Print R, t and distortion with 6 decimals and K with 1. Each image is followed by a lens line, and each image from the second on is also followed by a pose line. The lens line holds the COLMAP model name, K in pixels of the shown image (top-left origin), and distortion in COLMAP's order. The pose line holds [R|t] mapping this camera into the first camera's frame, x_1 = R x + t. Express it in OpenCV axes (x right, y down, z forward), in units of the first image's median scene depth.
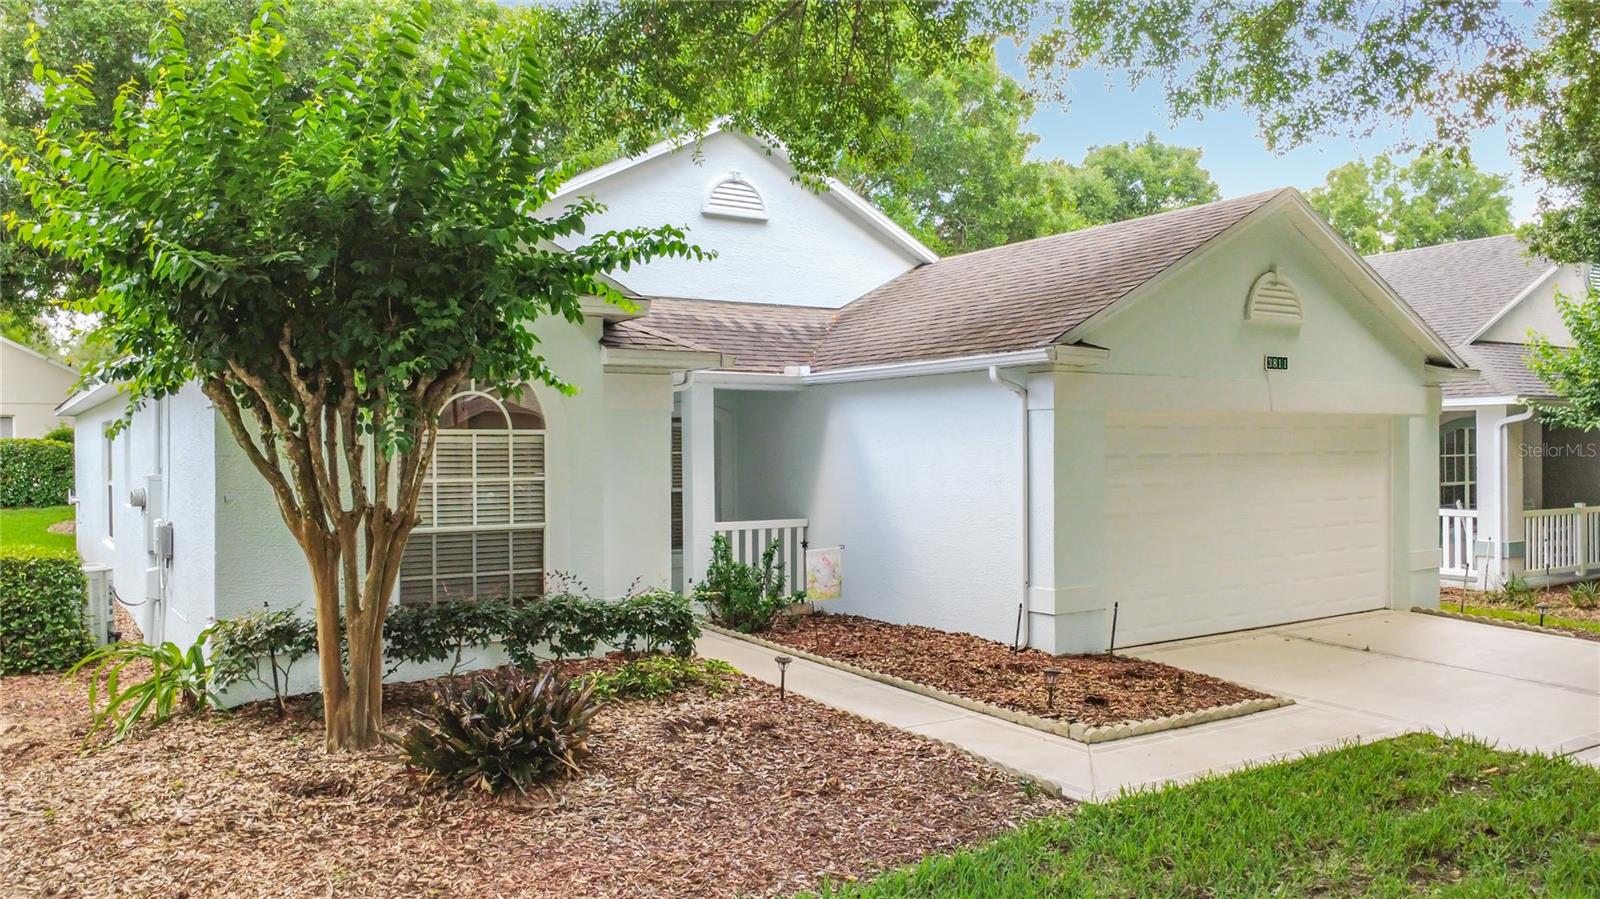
lens RADIAL K [[1157.8, 0, 800.0], [0, 1157.8, 449.5], [0, 0, 1]] dist [0.001704, 0.000219]
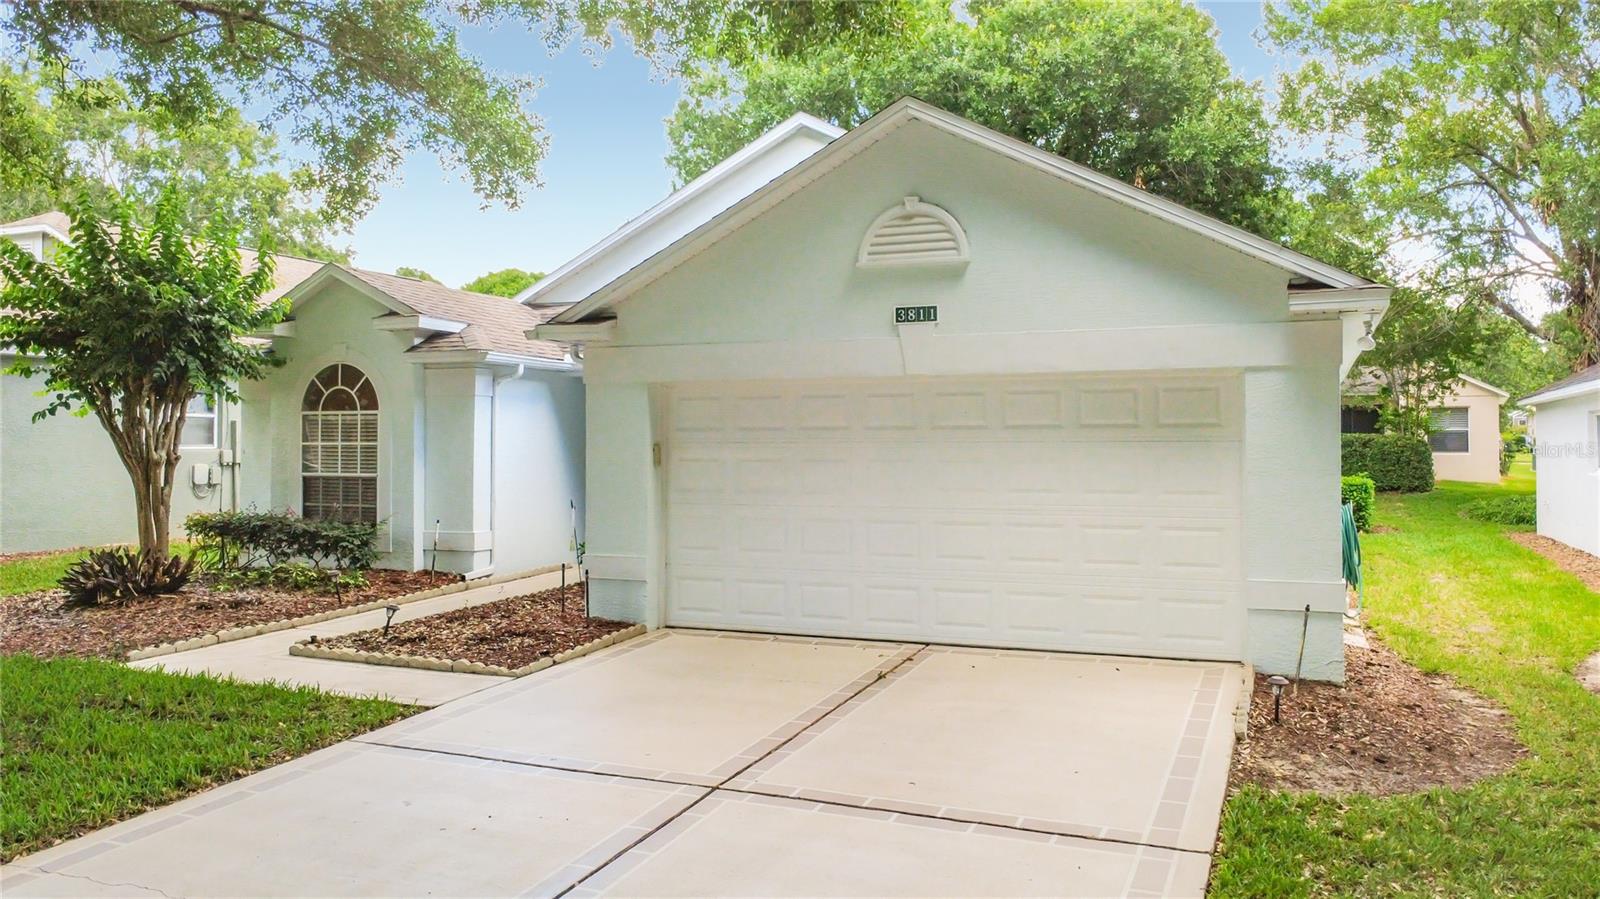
lens RADIAL K [[1157.8, 0, 800.0], [0, 1157.8, 449.5], [0, 0, 1]] dist [0.001704, 0.000219]
pose [[0.579980, 0.008891, -0.814582, 1.037565], [-0.007556, 0.999956, 0.005534, 0.016308], [0.814596, 0.002945, 0.580022, 0.468116]]
